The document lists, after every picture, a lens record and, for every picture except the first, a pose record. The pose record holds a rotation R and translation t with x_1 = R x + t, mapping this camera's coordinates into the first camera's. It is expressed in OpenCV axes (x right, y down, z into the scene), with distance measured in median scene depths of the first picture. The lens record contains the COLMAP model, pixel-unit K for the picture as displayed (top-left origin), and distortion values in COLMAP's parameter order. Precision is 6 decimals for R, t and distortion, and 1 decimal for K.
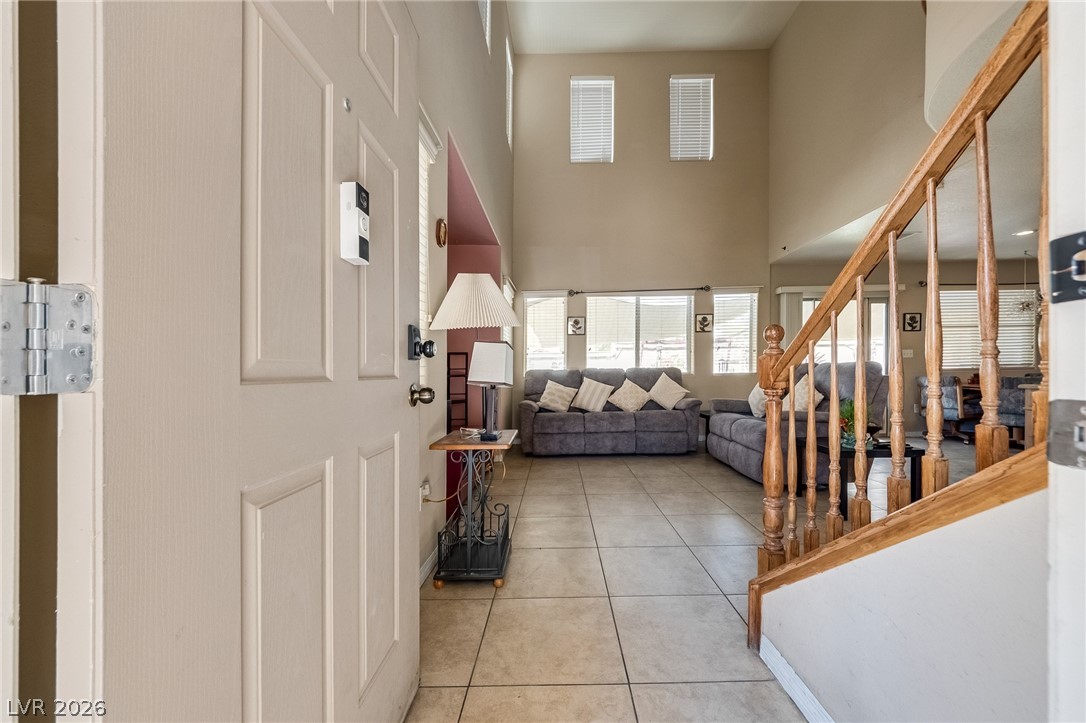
lens RADIAL K [[417.9, 0, 559.7], [0, 417.9, 383.2], [0, 0, 1]] dist [-0.008607, -0.000883]
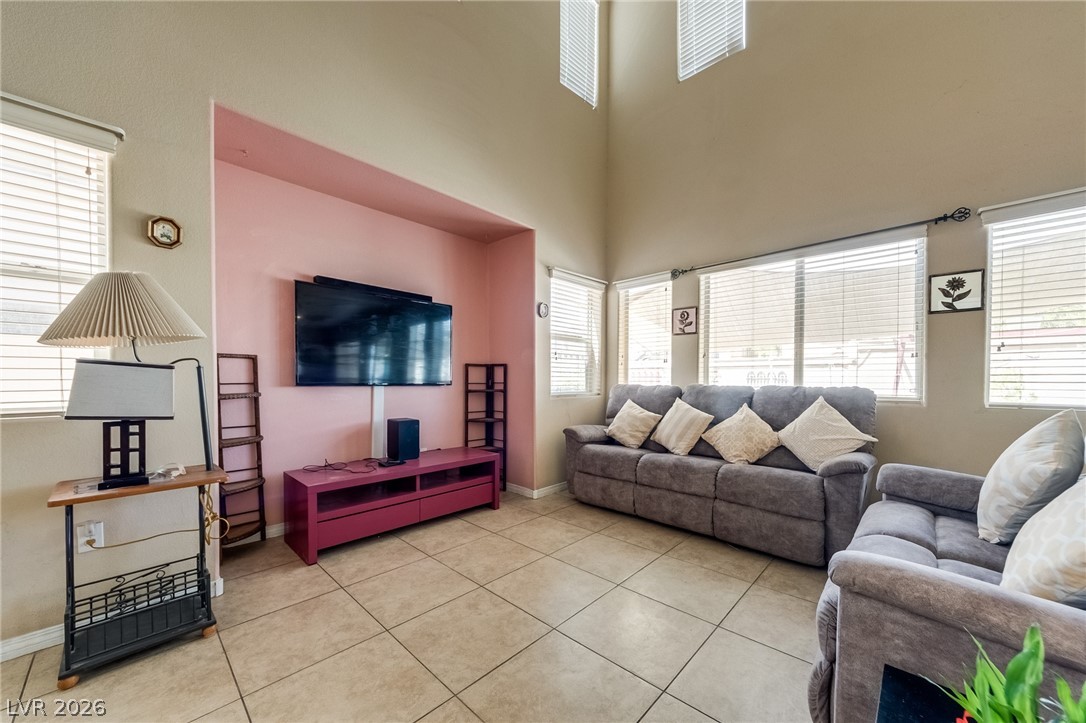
lens RADIAL K [[397.3, 0, 532.9], [0, 397.3, 388.7], [0, 0, 1]] dist [-0.001105, -0.001693]
pose [[0.720090, 0.035944, -0.692949, 0.321168], [-0.036491, 0.999237, 0.013912, -0.028327], [0.692920, 0.015268, 0.720853, 0.375565]]
